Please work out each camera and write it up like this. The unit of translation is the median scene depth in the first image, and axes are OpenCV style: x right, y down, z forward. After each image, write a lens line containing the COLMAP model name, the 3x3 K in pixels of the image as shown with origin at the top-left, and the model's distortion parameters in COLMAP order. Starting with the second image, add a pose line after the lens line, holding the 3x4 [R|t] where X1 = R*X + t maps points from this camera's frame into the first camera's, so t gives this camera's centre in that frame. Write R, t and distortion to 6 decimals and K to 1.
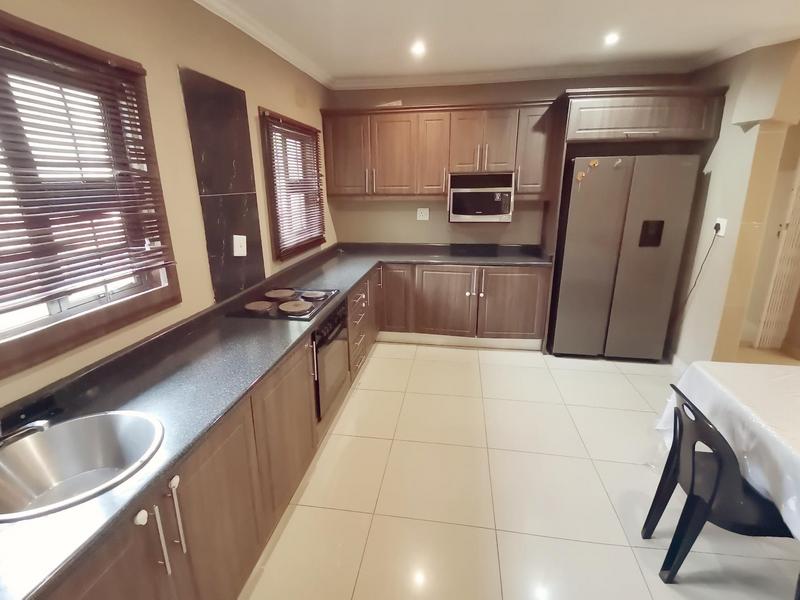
lens RADIAL K [[394.3, 0, 394.4], [0, 394.3, 305.6], [0, 0, 1]] dist [0.023705, -0.016326]
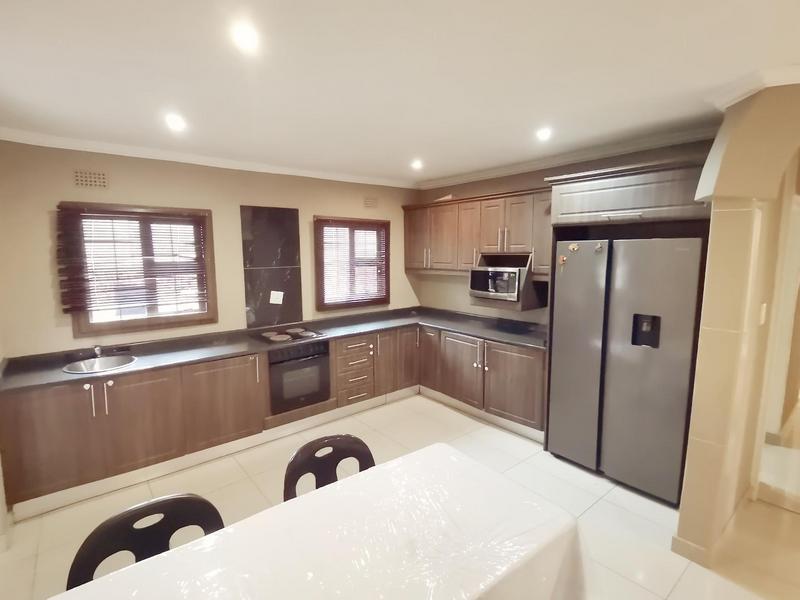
lens RADIAL K [[394.3, 0, 395.3], [0, 394.3, 301.6], [0, 0, 1]] dist [0.023705, -0.016326]
pose [[0.751336, 0.093006, -0.653333, 0.759607], [-0.200461, 0.975403, -0.091677, -0.060121], [0.628736, 0.199848, 0.751500, 0.056254]]
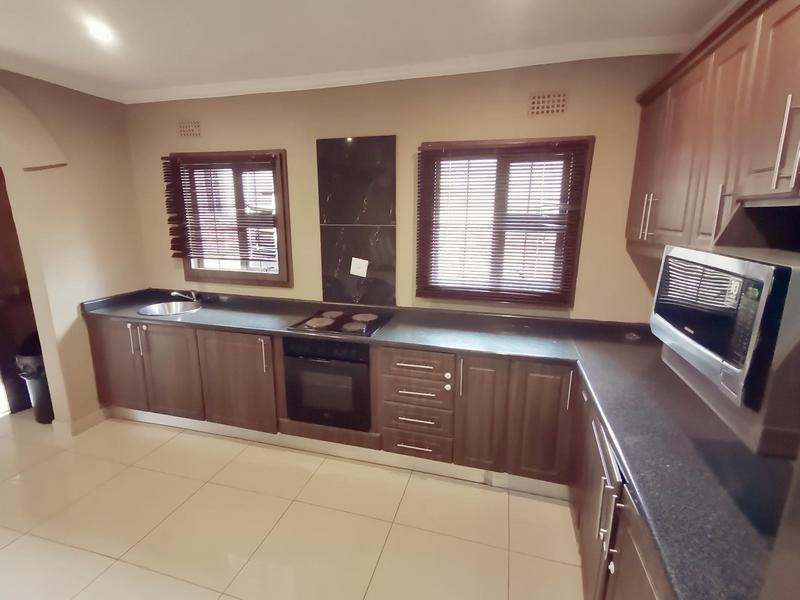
lens RADIAL K [[394.3, 0, 396.4], [0, 394.3, 303.2], [0, 0, 1]] dist [0.023705, -0.016326]
pose [[-0.121094, 0.235557, -0.964287, 0.554378], [-0.298586, 0.917802, 0.261697, -0.285318], [0.946669, 0.319613, -0.040806, 0.853442]]
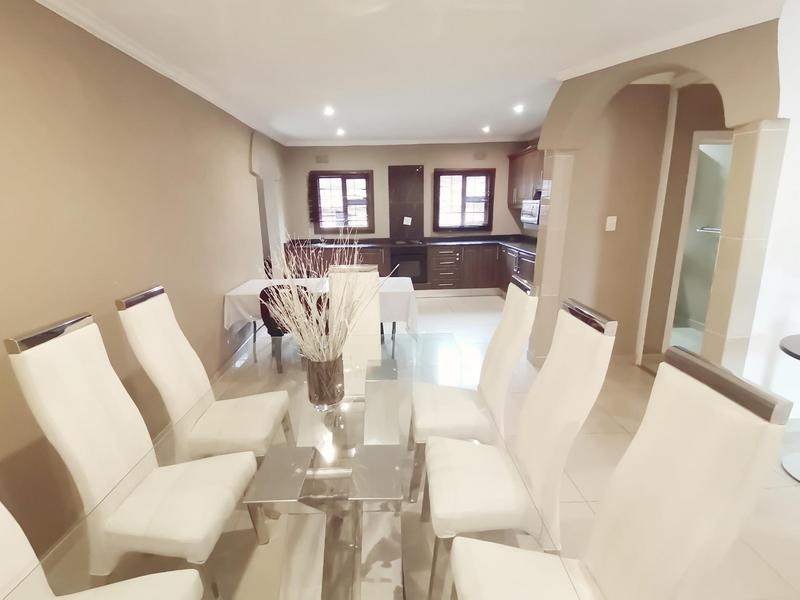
lens RADIAL K [[394.3, 0, 395.6], [0, 394.3, 303.9], [0, 0, 1]] dist [0.023705, -0.016326]
pose [[0.203261, 0.251763, -0.946203, 1.699061], [-0.276667, 0.941763, 0.191148, -0.078514], [0.939223, 0.222930, 0.261078, 0.234081]]
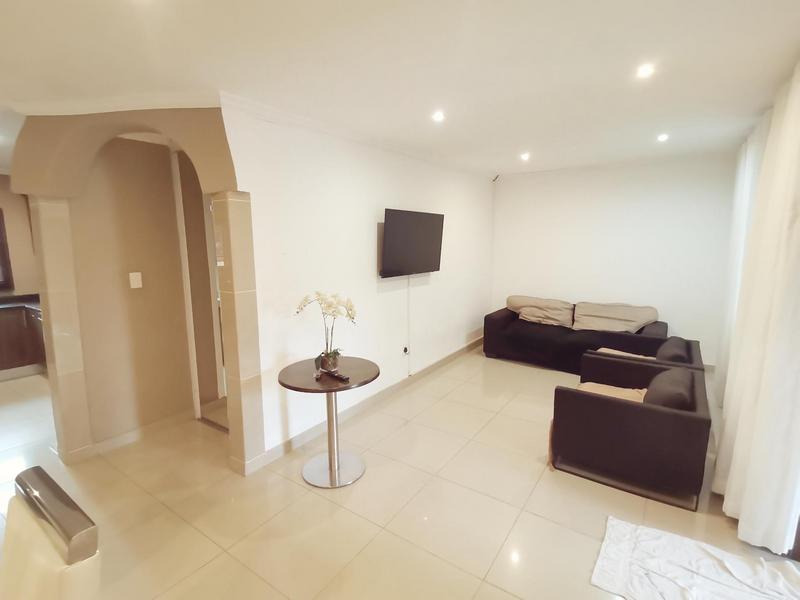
lens RADIAL K [[394.3, 0, 394.9], [0, 394.3, 305.8], [0, 0, 1]] dist [0.023705, -0.016326]
pose [[0.902176, 0.072701, -0.425198, 1.756527], [-0.129676, 0.985811, -0.106589, -0.149027], [0.411416, 0.151300, 0.898802, 0.385348]]
